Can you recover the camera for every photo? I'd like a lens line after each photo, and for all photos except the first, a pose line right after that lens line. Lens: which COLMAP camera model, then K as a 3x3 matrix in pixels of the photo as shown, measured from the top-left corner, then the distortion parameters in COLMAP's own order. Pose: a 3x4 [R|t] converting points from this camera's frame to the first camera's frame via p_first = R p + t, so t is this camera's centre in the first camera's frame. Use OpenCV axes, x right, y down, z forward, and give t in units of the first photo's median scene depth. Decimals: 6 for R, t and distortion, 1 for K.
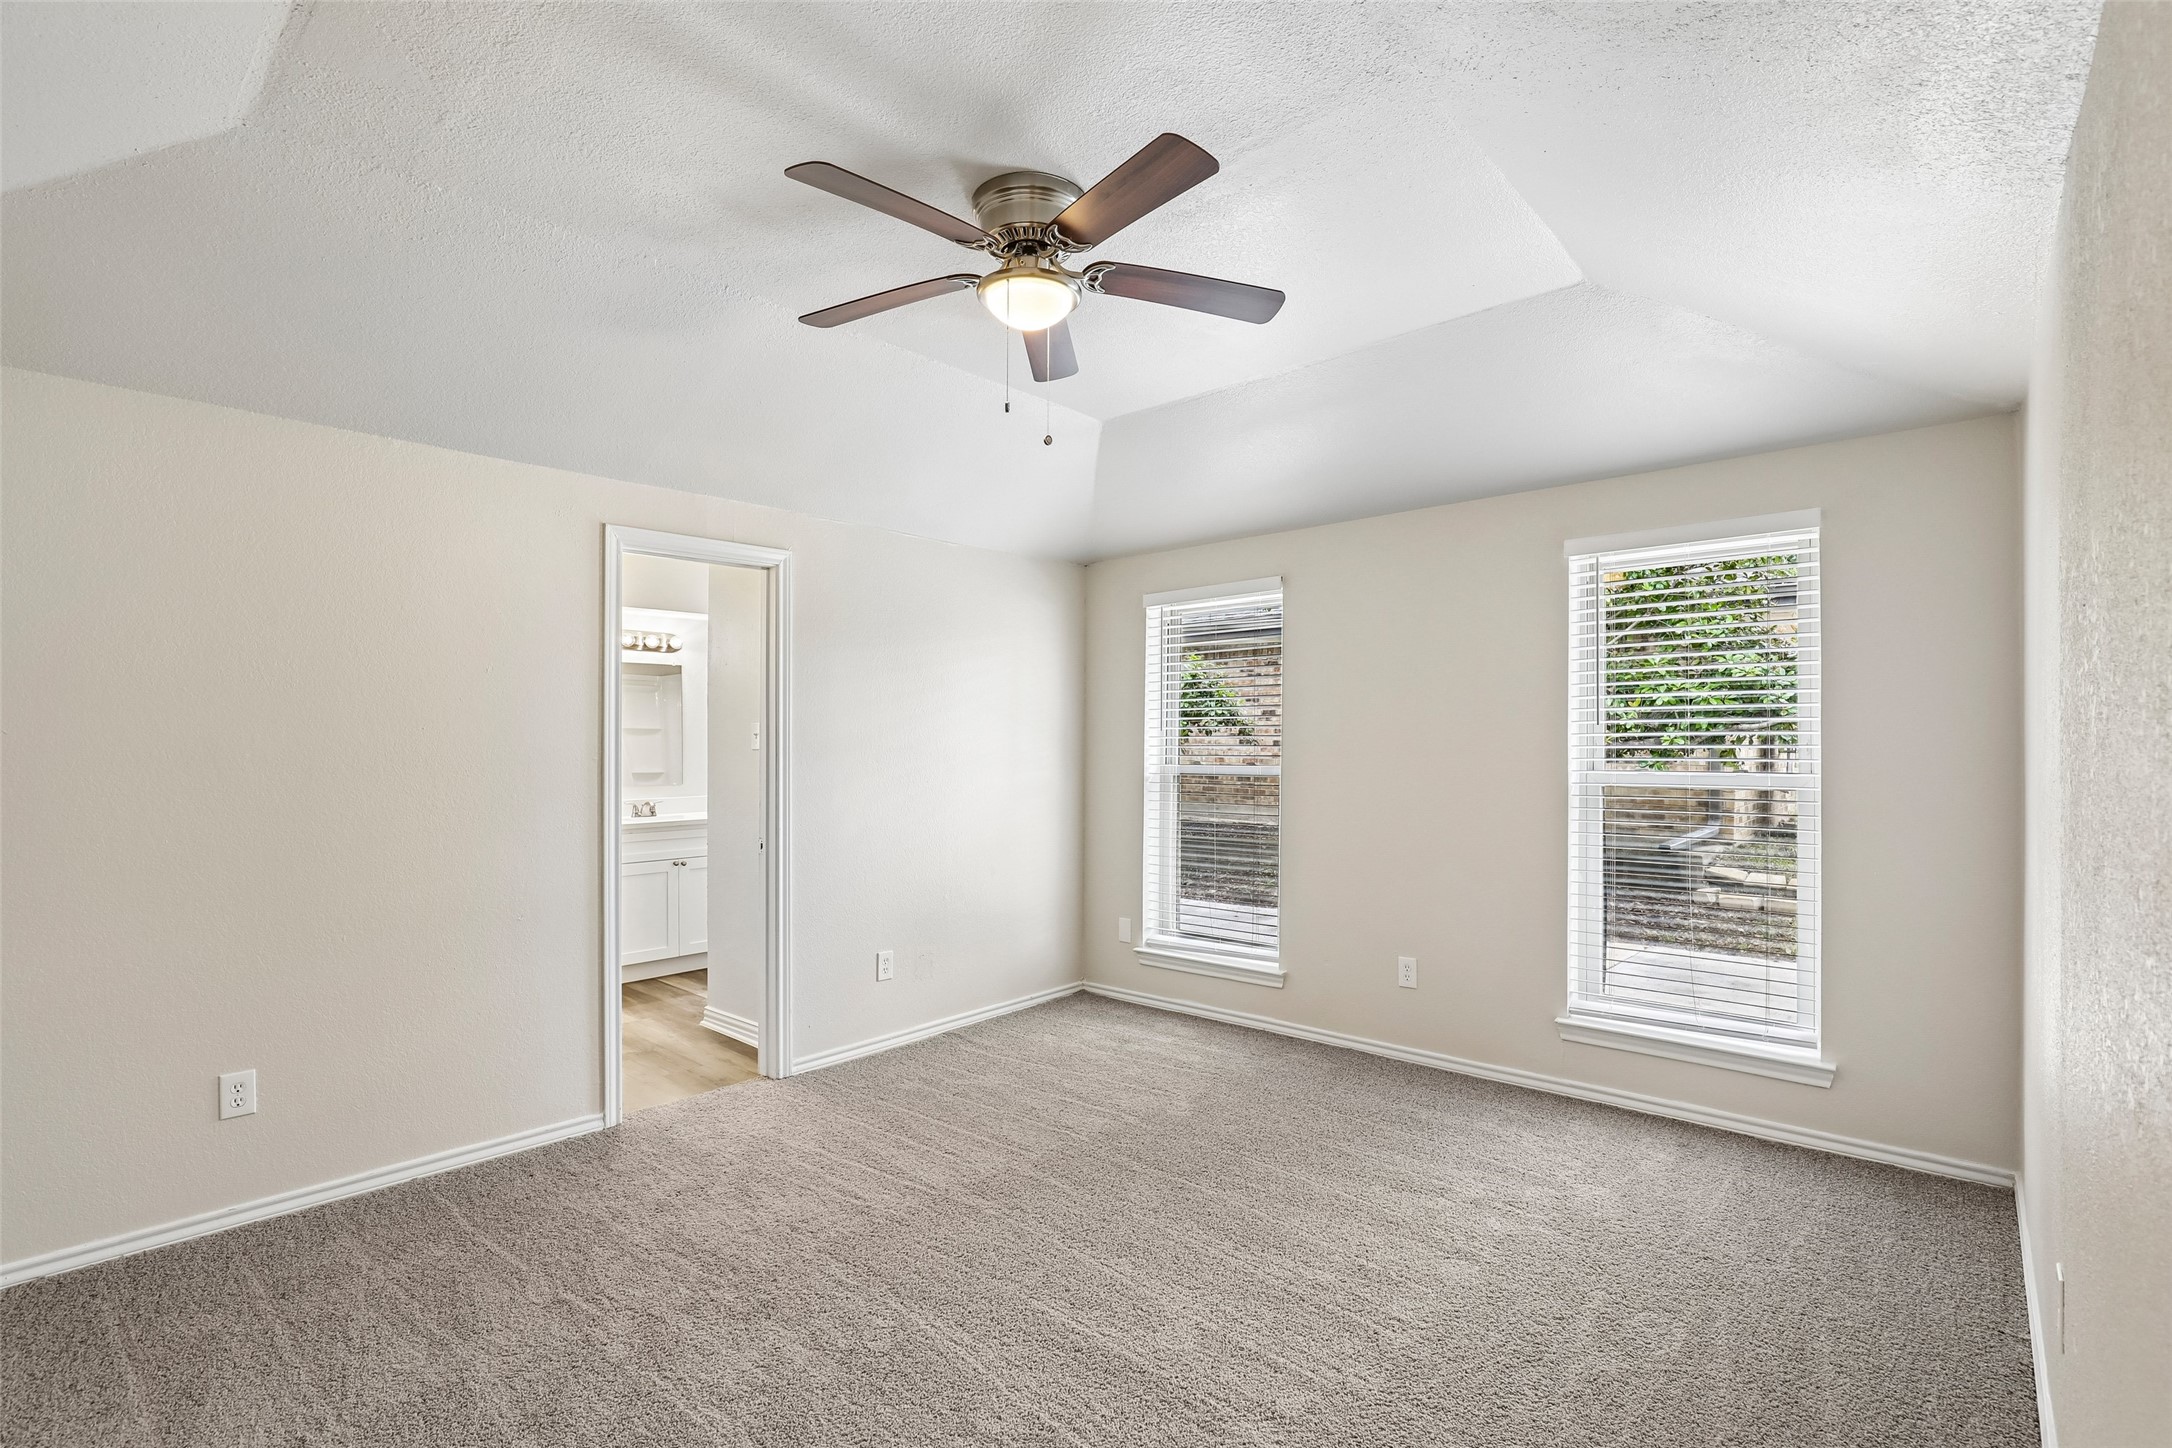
lens RADIAL K [[998.9, 0, 1087.5], [0, 998.9, 729.6], [0, 0, 1]] dist [-0.035516, 0.006970]
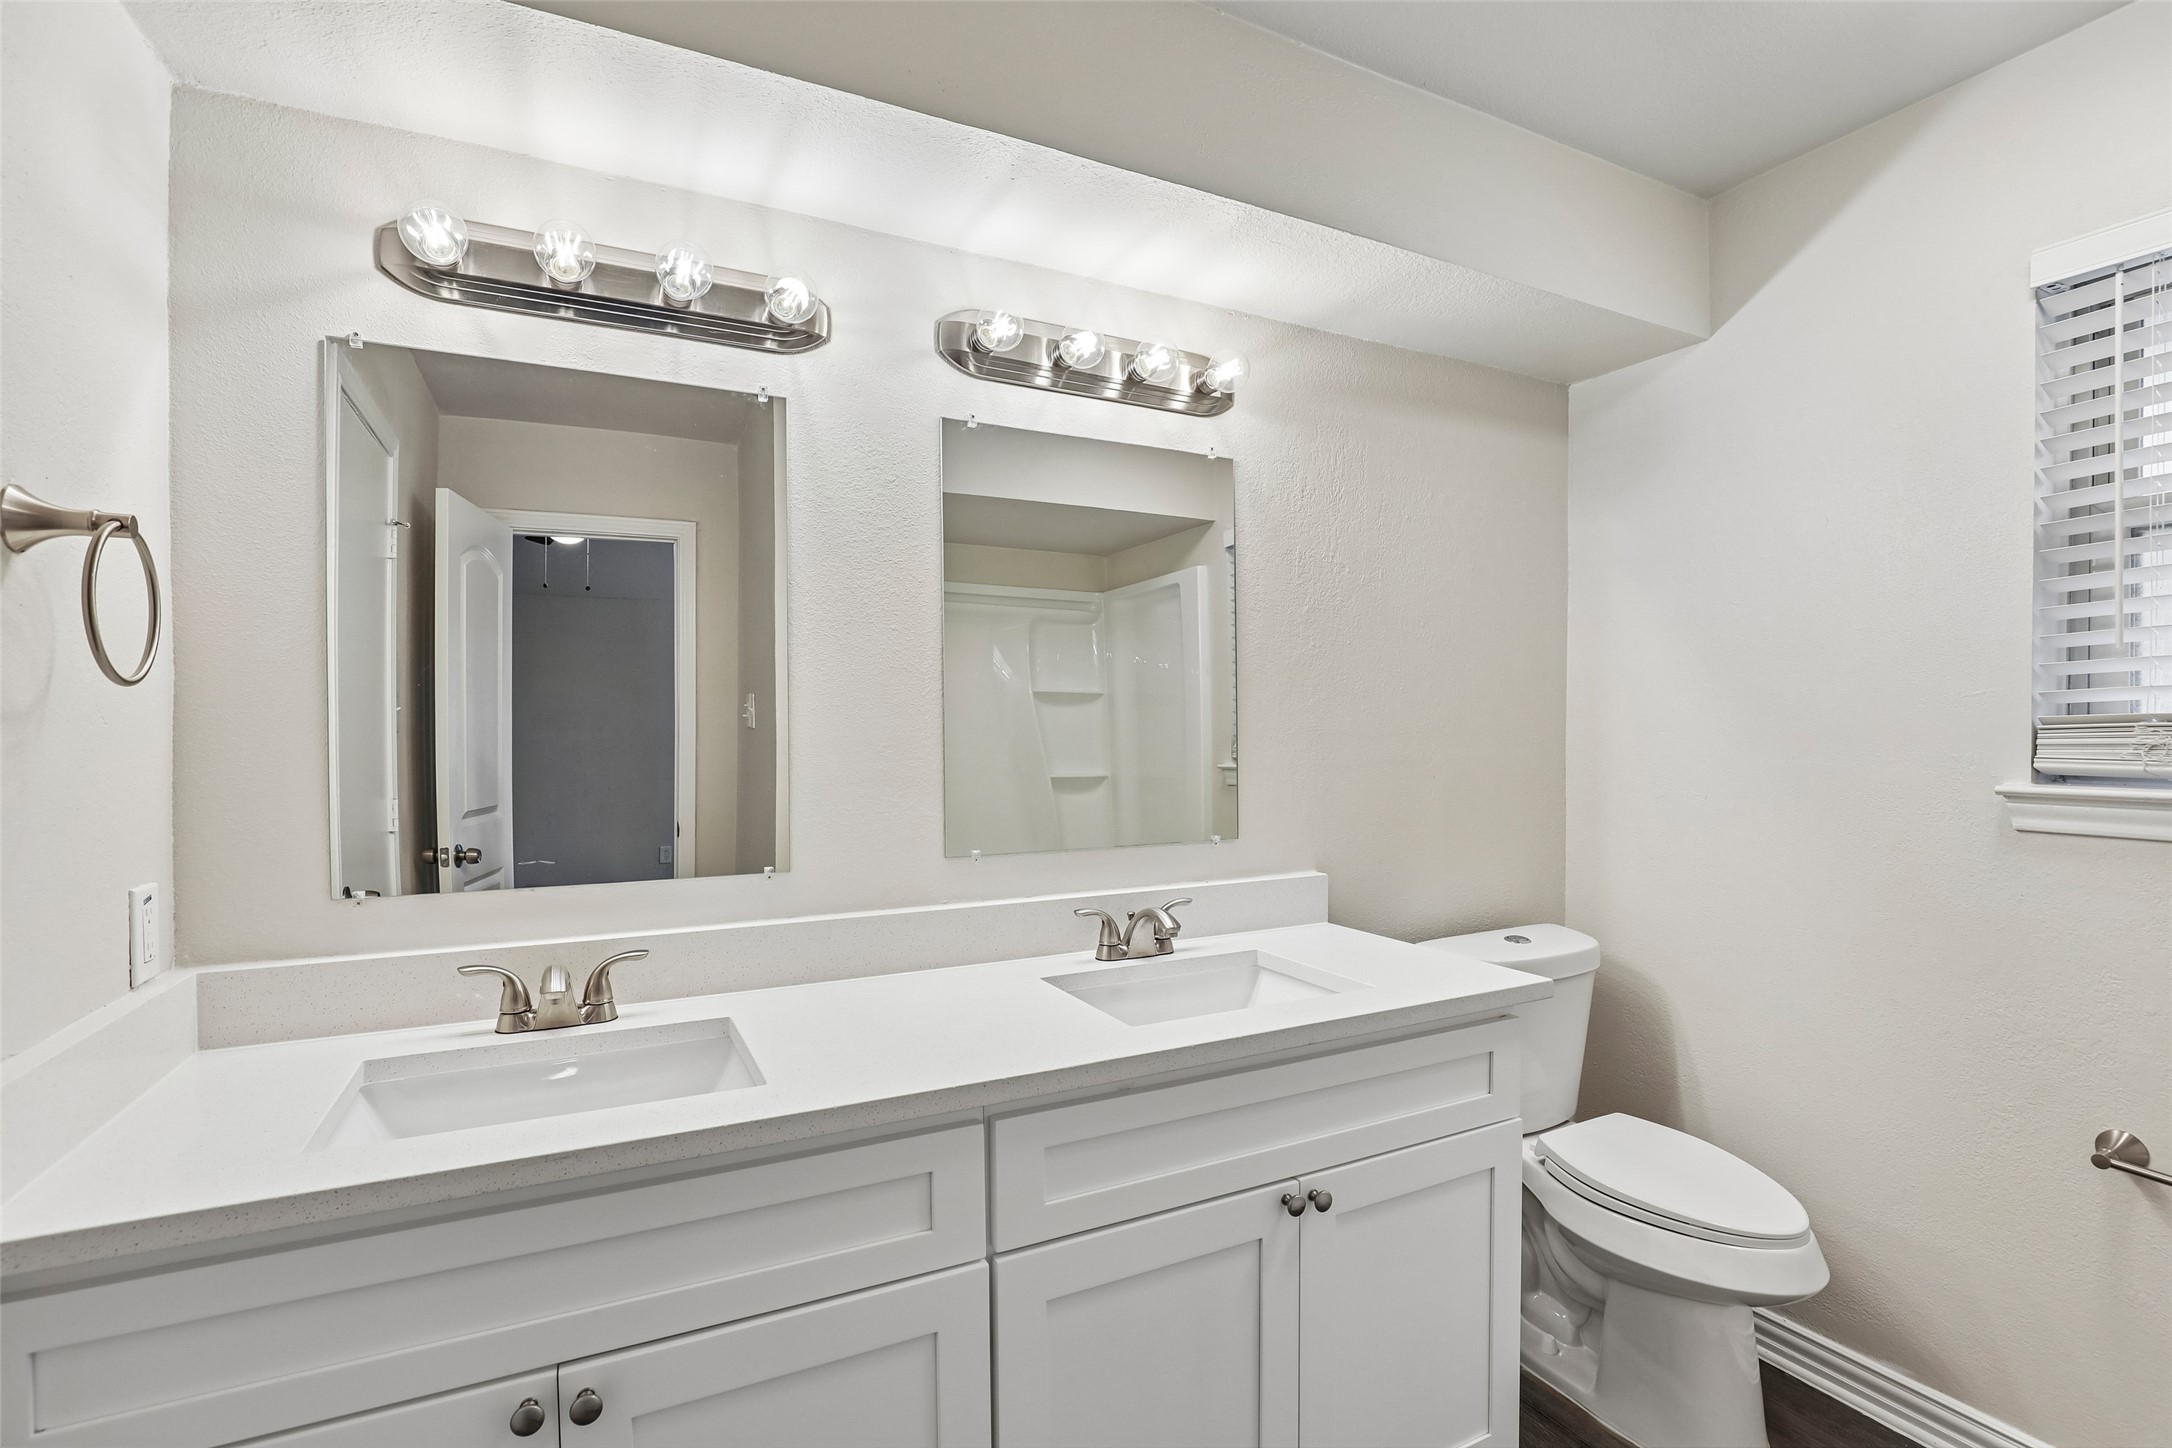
lens RADIAL K [[998.9, 0, 1083.7], [0, 998.9, 728.3], [0, 0, 1]] dist [-0.035516, 0.006970]
pose [[0.933938, 0.002354, -0.357428, -0.347730], [0.000659, 0.999965, 0.008309, 0.018362], [0.357435, -0.007995, 0.933904, 0.704260]]
